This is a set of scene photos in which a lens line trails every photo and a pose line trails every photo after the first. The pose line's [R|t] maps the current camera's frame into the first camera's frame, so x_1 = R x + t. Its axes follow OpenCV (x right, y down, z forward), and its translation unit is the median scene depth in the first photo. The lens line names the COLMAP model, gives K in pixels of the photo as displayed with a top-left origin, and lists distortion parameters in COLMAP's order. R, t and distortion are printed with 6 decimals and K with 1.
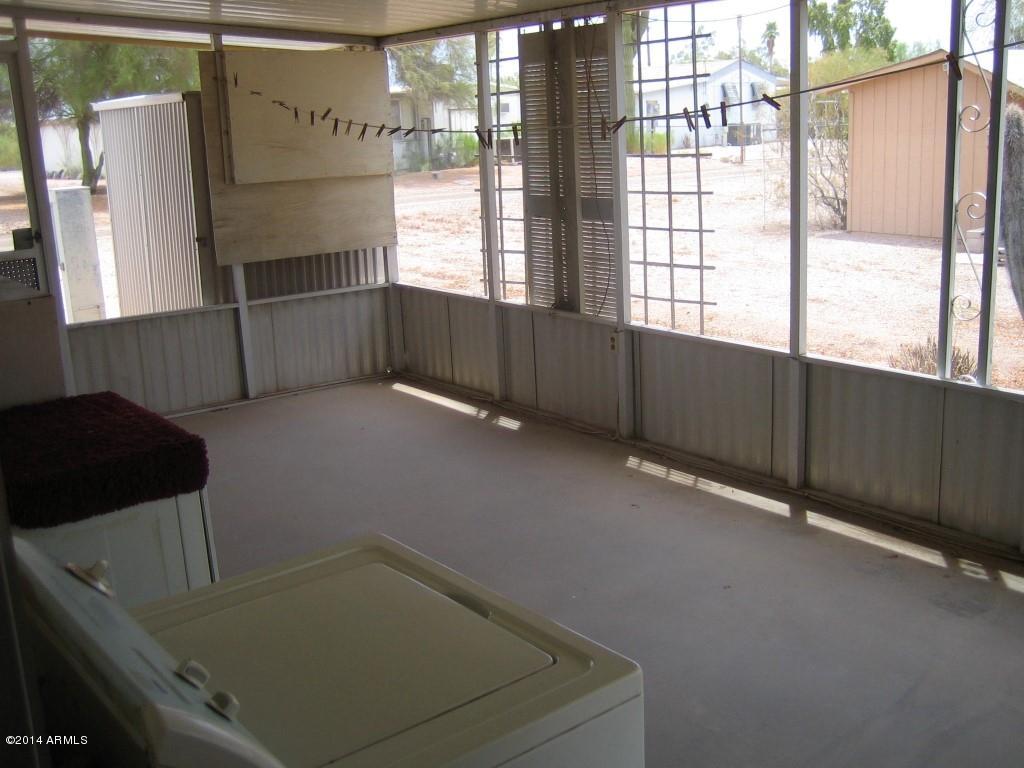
lens RADIAL K [[1075.4, 0, 516.4], [0, 1075.4, 380.6], [0, 0, 1]] dist [-0.166934, 0.246397]
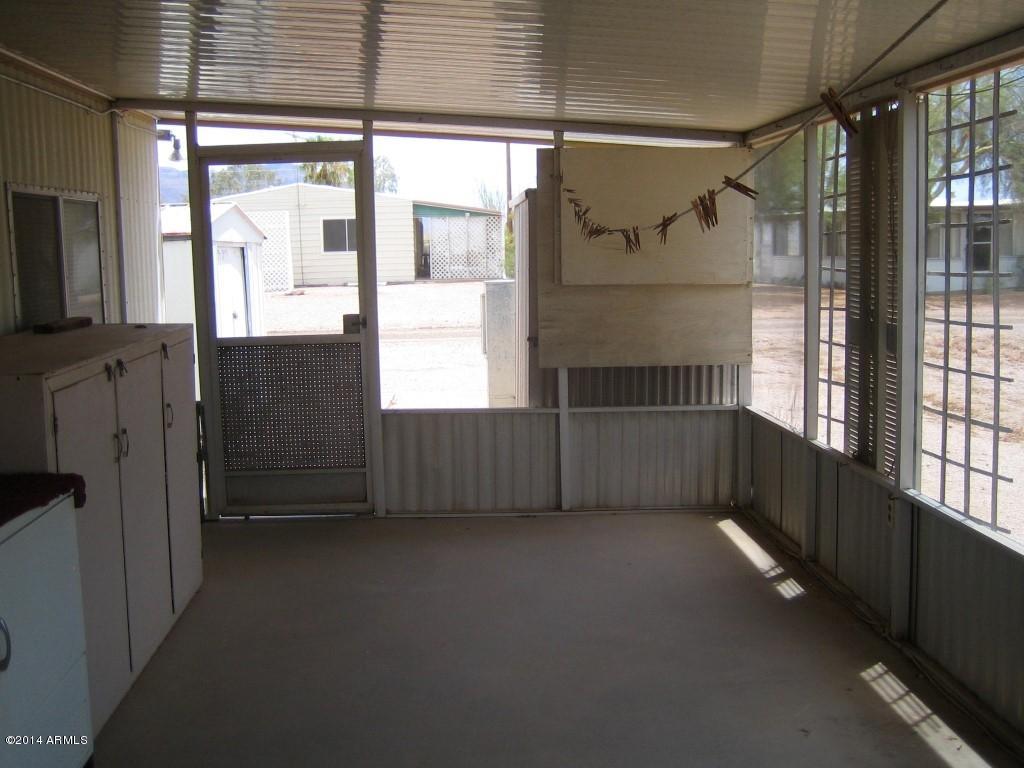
lens RADIAL K [[1075.4, 0, 516.4], [0, 1075.4, 380.6], [0, 0, 1]] dist [-0.166934, 0.246397]
pose [[0.828428, 0.095038, -0.551973, 0.235630], [-0.149281, 0.987316, -0.054054, -0.040098], [0.539835, 0.127179, 0.832108, 0.177160]]
